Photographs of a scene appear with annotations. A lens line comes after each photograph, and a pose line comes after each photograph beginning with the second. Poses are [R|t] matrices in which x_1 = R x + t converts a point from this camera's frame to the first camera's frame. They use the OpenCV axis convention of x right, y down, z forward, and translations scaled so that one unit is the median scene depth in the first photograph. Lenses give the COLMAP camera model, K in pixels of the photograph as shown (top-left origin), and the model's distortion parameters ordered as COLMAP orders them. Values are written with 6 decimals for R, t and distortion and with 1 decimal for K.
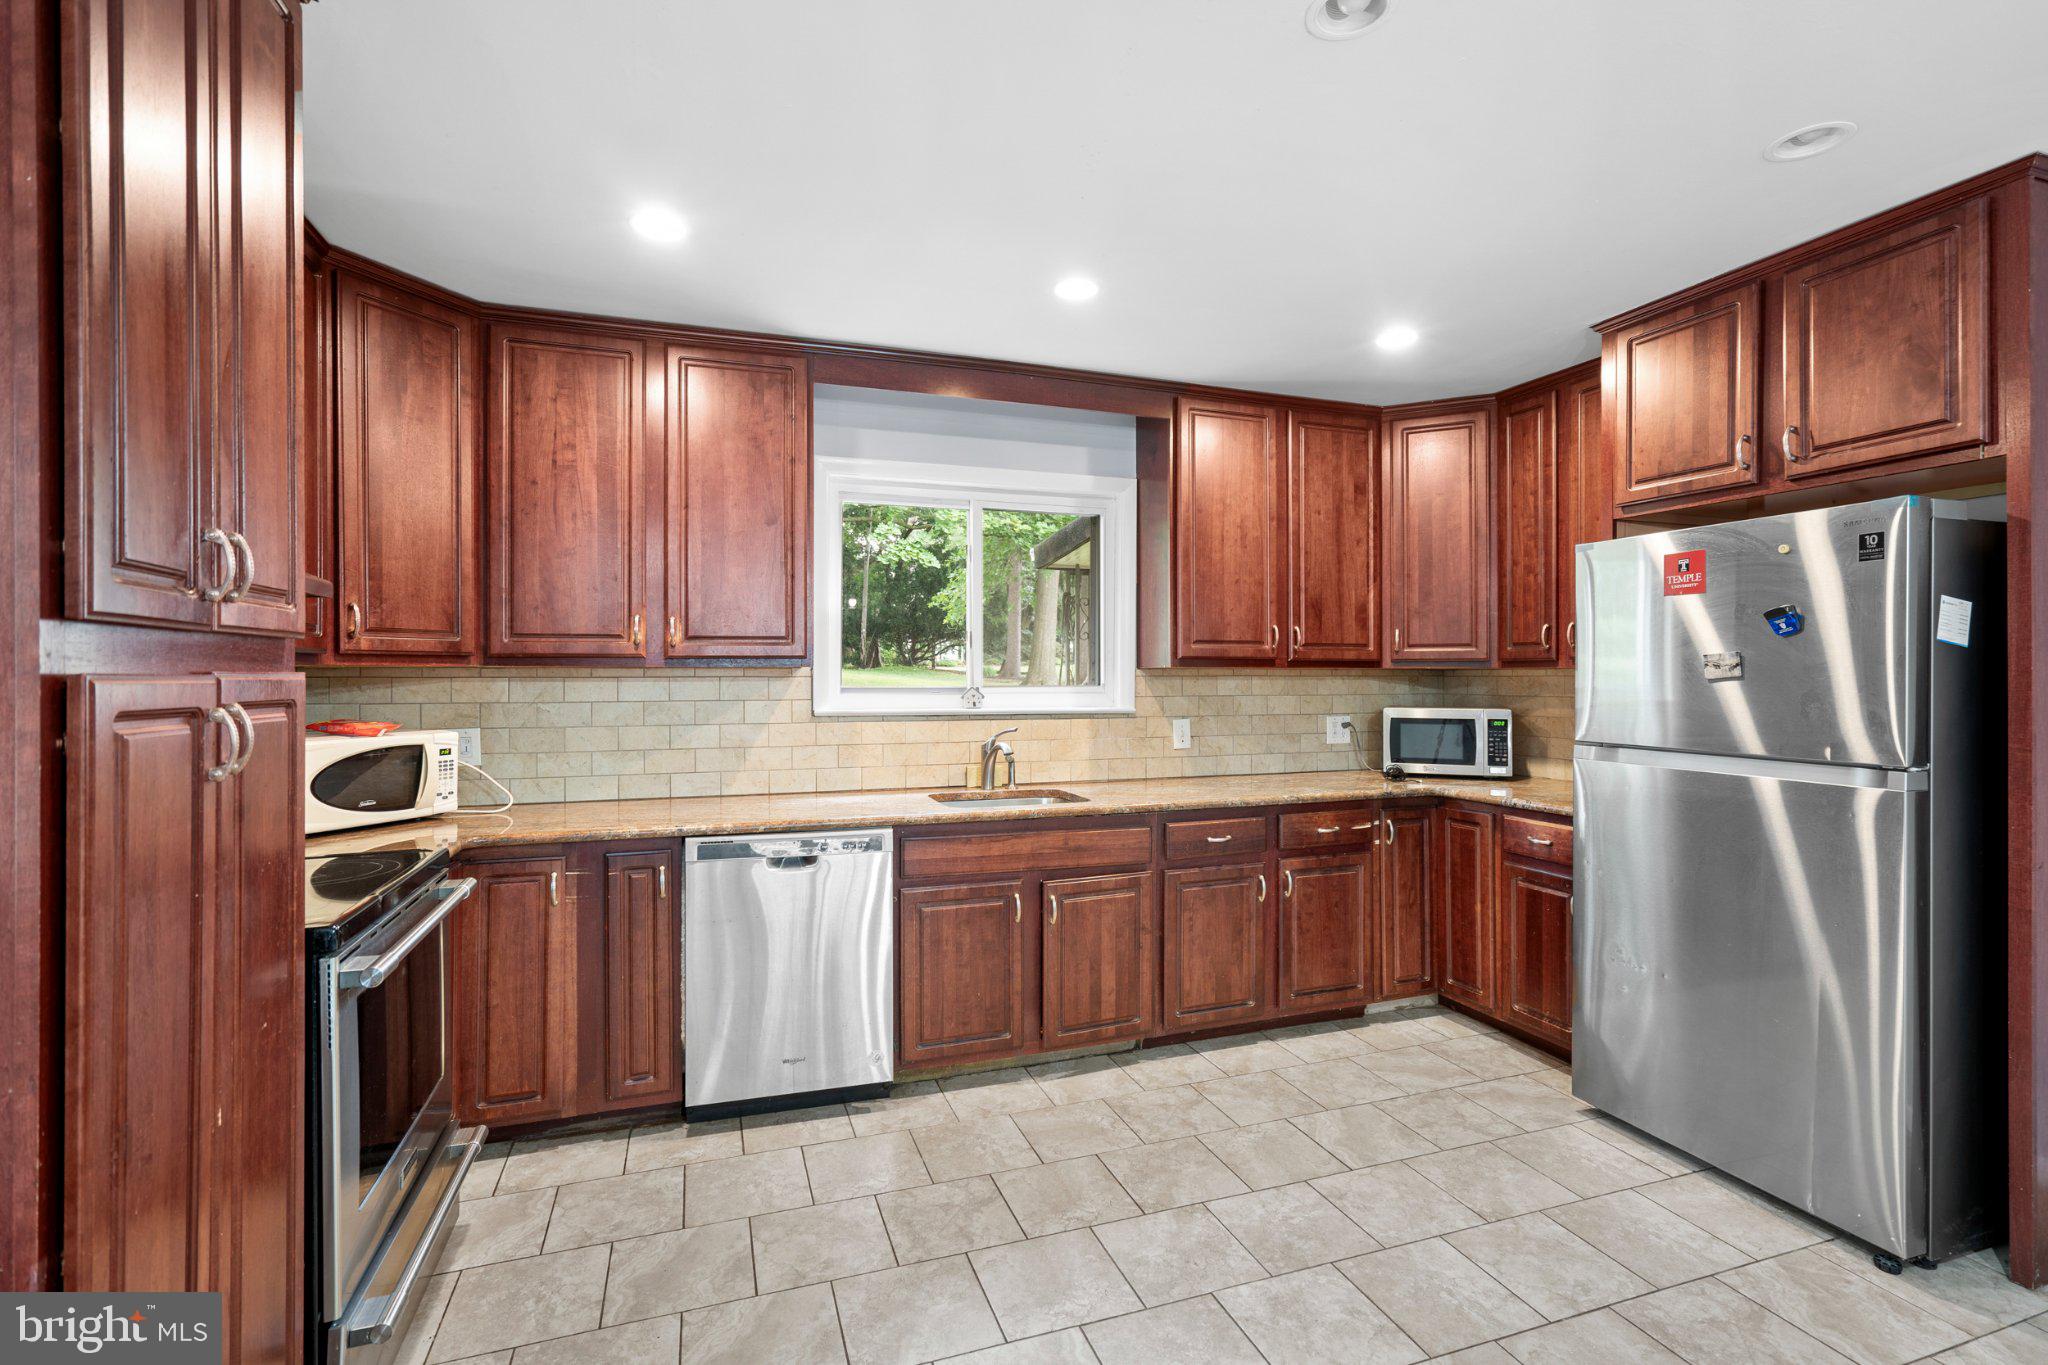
lens RADIAL K [[942.8, 0, 1030.8], [0, 942.8, 658.5], [0, 0, 1]] dist [-0.001624, 0.000774]
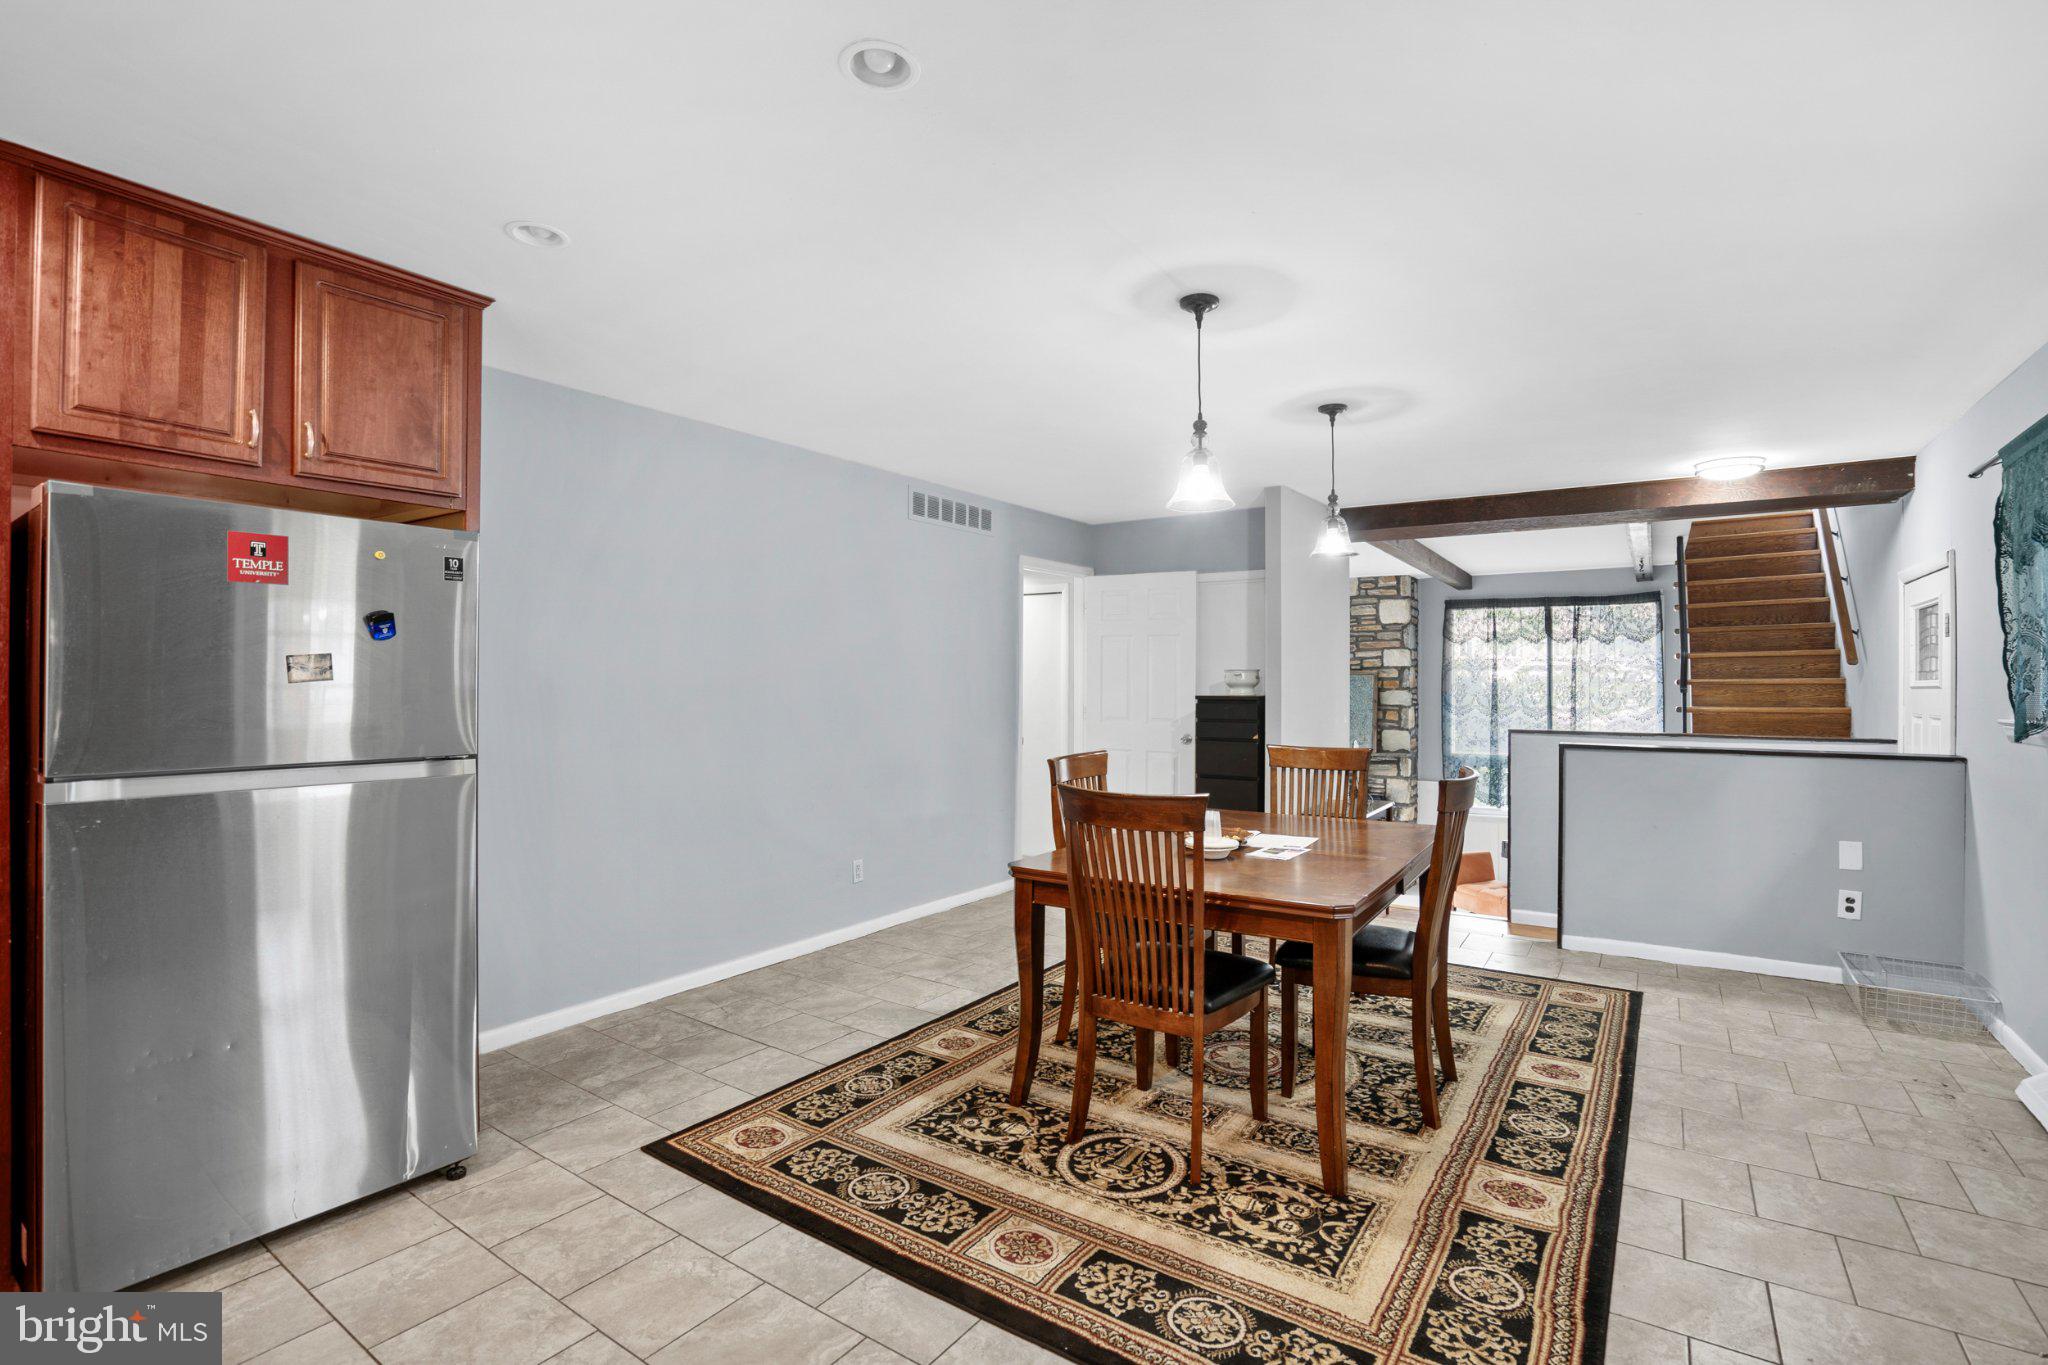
lens RADIAL K [[952.0, 0, 1022.4], [0, 952.0, 673.3], [0, 0, 1]] dist [-0.058407, 0.020262]
pose [[-0.585750, 0.003804, 0.810483, -0.311535], [-0.017597, 0.999694, -0.017410, 0.012200], [-0.810301, -0.024460, -0.585504, 0.755936]]
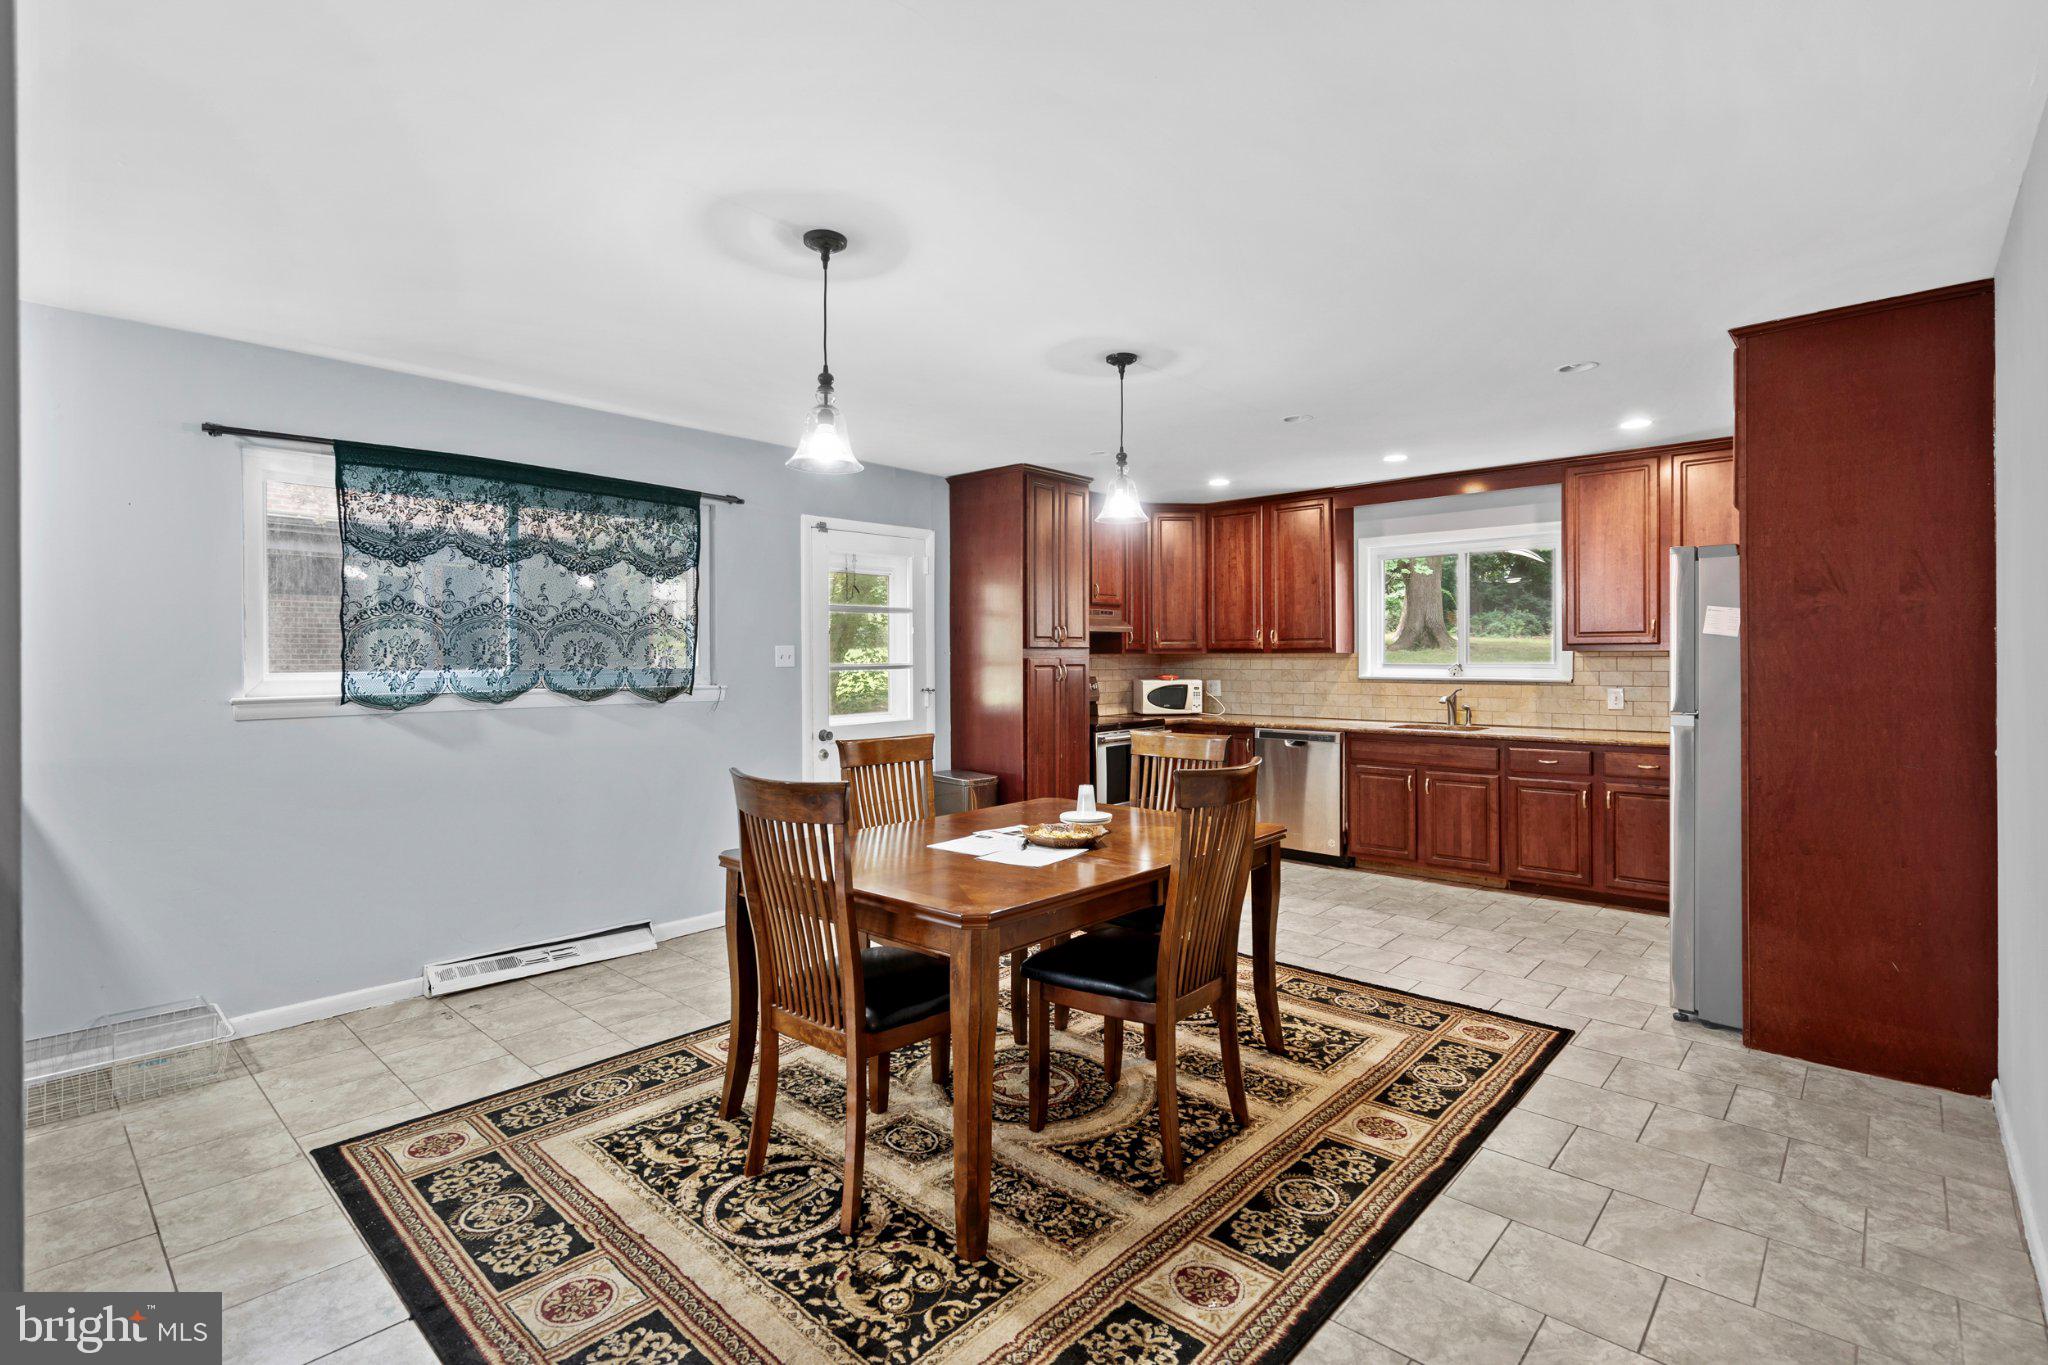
lens RADIAL K [[949.7, 0, 1034.7], [0, 949.7, 656.5], [0, 0, 1]] dist [-0.000364, 0.000230]
pose [[0.477899, -0.002973, -0.878410, 1.222010], [0.019390, 0.999786, 0.007165, -0.009277], [0.878201, -0.020456, 0.477855, -0.502915]]
